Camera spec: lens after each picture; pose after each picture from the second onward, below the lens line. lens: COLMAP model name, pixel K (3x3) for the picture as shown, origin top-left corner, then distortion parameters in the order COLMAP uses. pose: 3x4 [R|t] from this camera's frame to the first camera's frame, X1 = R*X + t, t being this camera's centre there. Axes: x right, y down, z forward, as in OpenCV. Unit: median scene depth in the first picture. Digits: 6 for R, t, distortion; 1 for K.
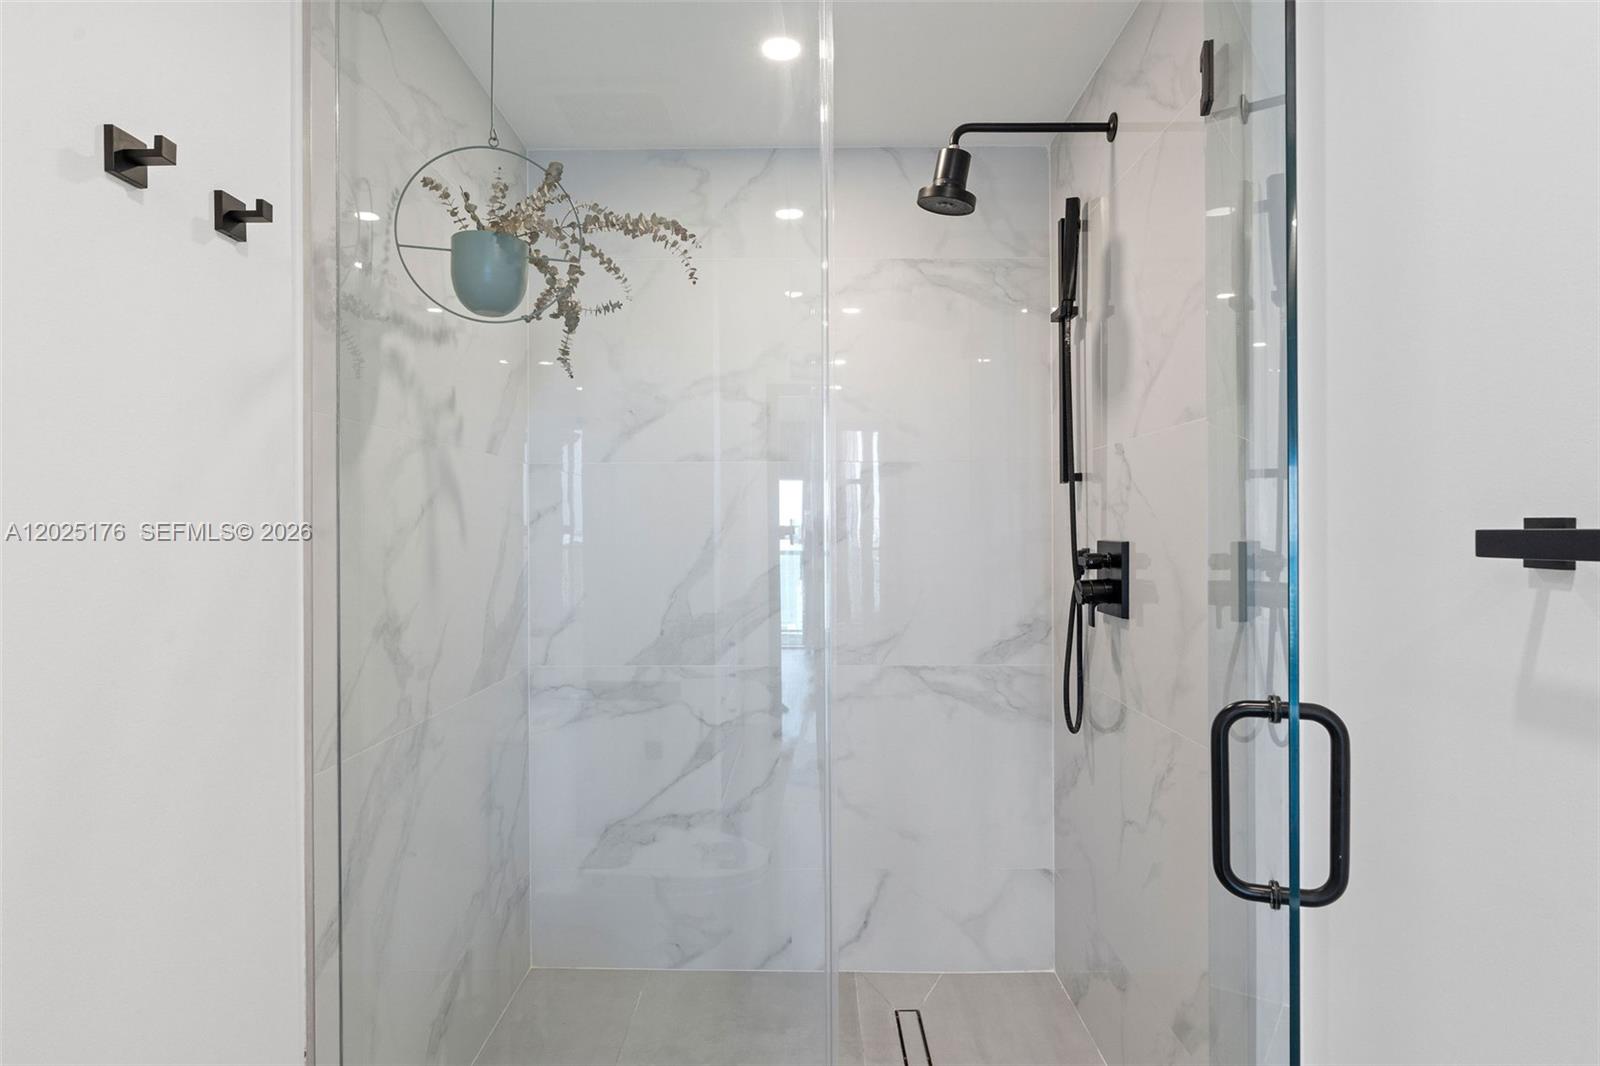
lens RADIAL K [[915.1, 0, 800.0], [0, 915.1, 533.0], [0, 0, 1]] dist [-0.002226, -0.000167]
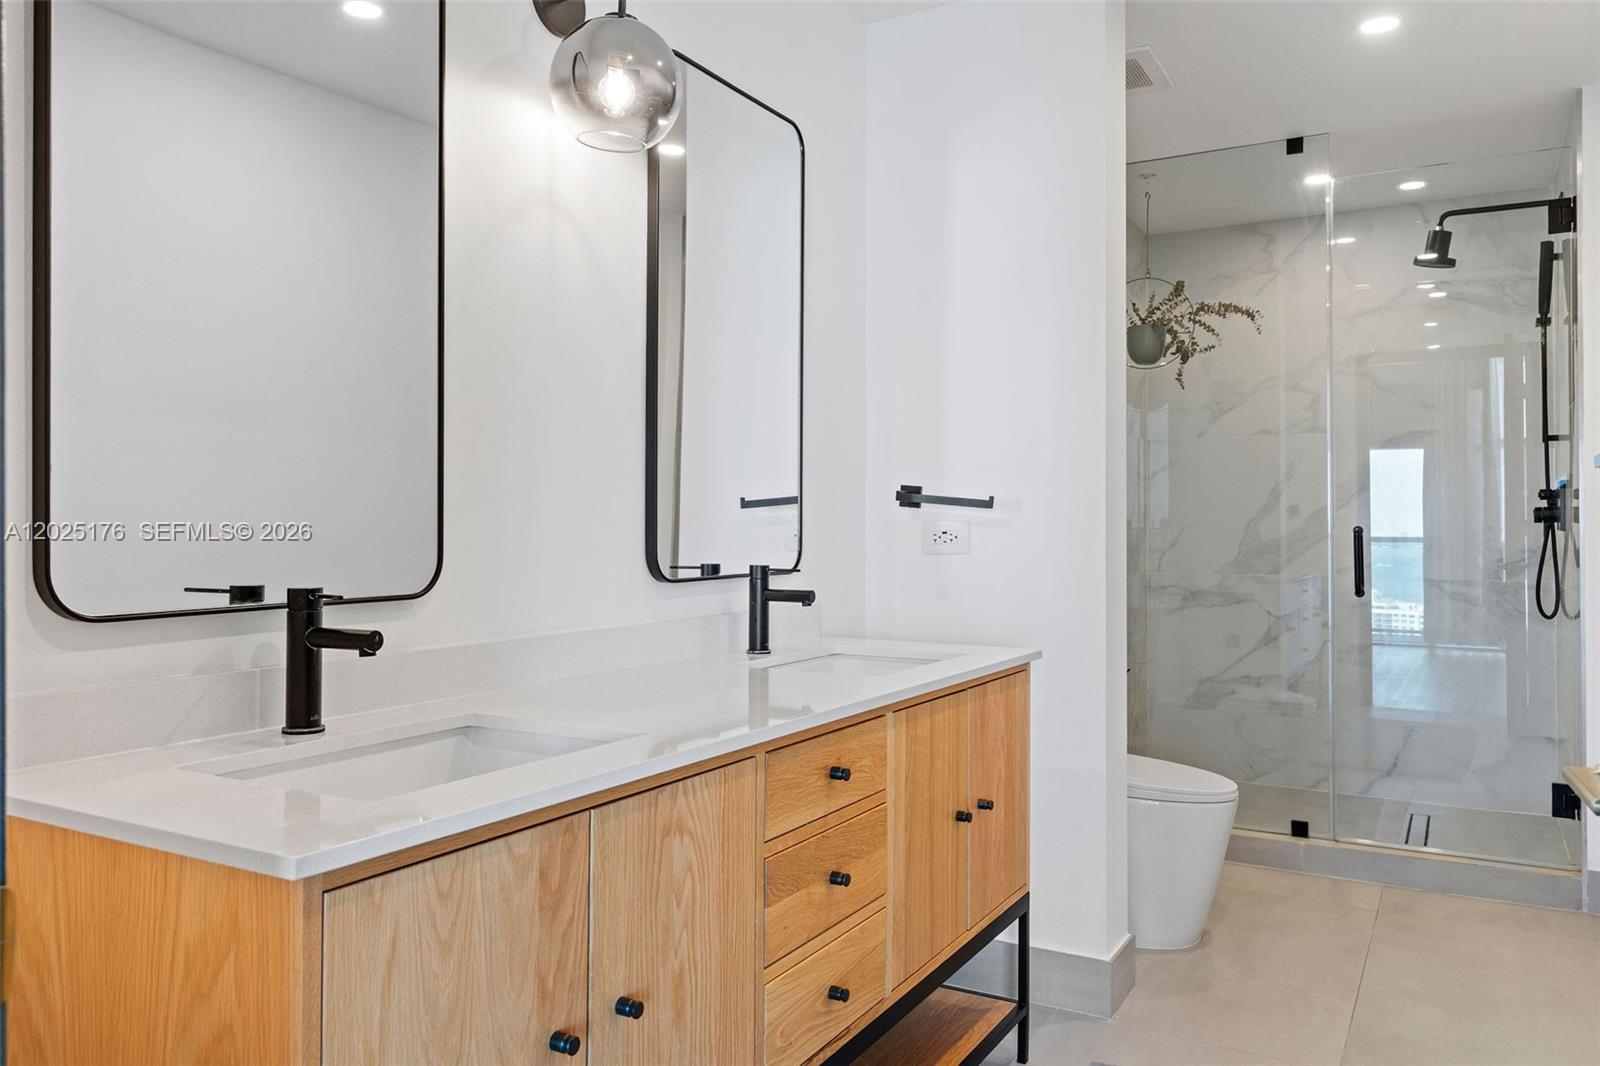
lens RADIAL K [[1166.6, 0, 796.0], [0, 1166.6, 510.2], [0, 0, 1]] dist [0.002338, -0.001305]
pose [[0.870705, -0.000001, -0.491806, 0.169912], [-0.006226, 0.999920, -0.011023, 0.075429], [0.491767, 0.012660, 0.870635, -1.109991]]
